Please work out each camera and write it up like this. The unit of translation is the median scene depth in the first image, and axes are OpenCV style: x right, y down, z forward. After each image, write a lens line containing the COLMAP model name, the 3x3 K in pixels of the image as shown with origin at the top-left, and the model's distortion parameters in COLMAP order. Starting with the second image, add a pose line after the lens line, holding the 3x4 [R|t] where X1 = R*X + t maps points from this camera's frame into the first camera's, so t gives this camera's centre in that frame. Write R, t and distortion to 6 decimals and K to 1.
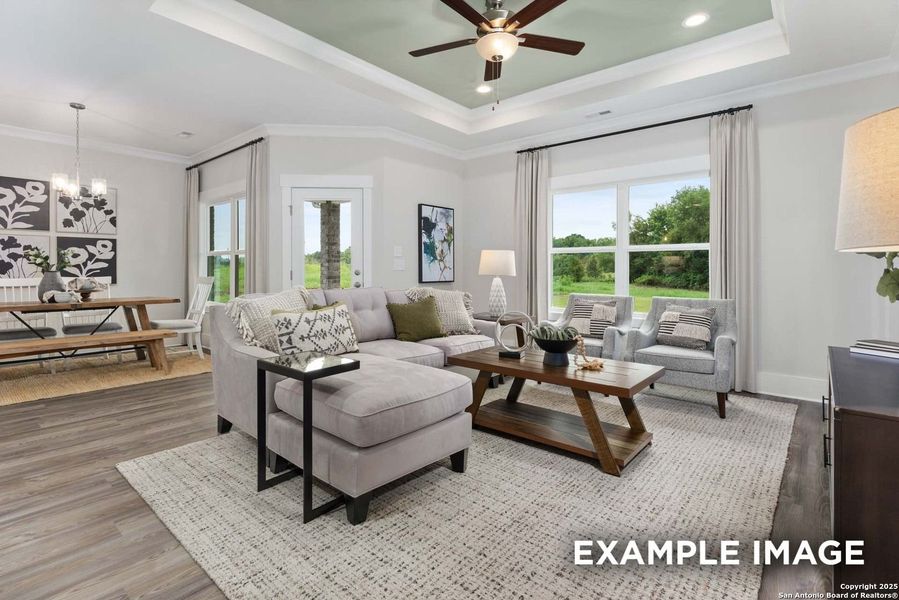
lens RADIAL K [[437.6, 0, 448.3], [0, 437.6, 270.2], [0, 0, 1]] dist [-0.000365, -0.000603]
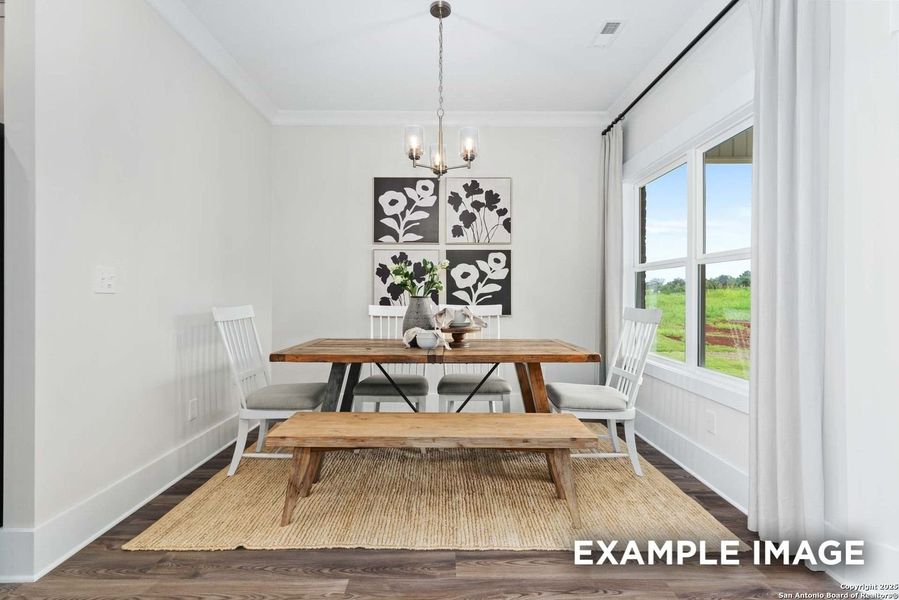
lens RADIAL K [[431.2, 0, 447.1], [0, 431.2, 292.8], [0, 0, 1]] dist [0.002013, 0.000123]
pose [[0.655771, 0.000510, -0.754960, -0.335298], [-0.003765, 0.999990, -0.002596, -0.001907], [0.754950, 0.004545, 0.655766, 0.514893]]
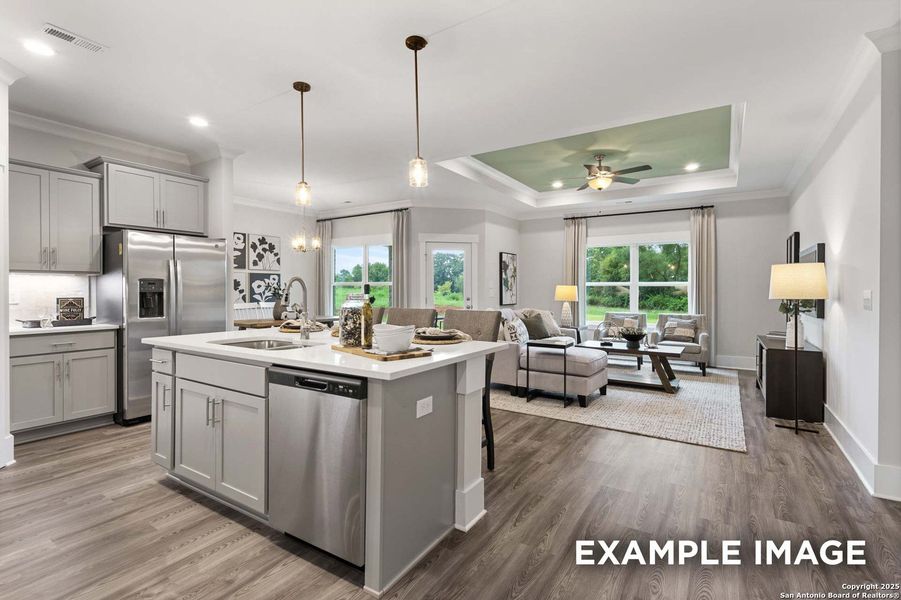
lens RADIAL K [[432.2, 0, 448.0], [0, 432.2, 292.8], [0, 0, 1]] dist [0.002013, 0.000123]
pose [[0.990735, 0.000675, 0.135811, -0.454055], [-0.001521, 0.999980, 0.006127, -0.022980], [-0.135804, -0.006277, 0.990716, -0.442749]]
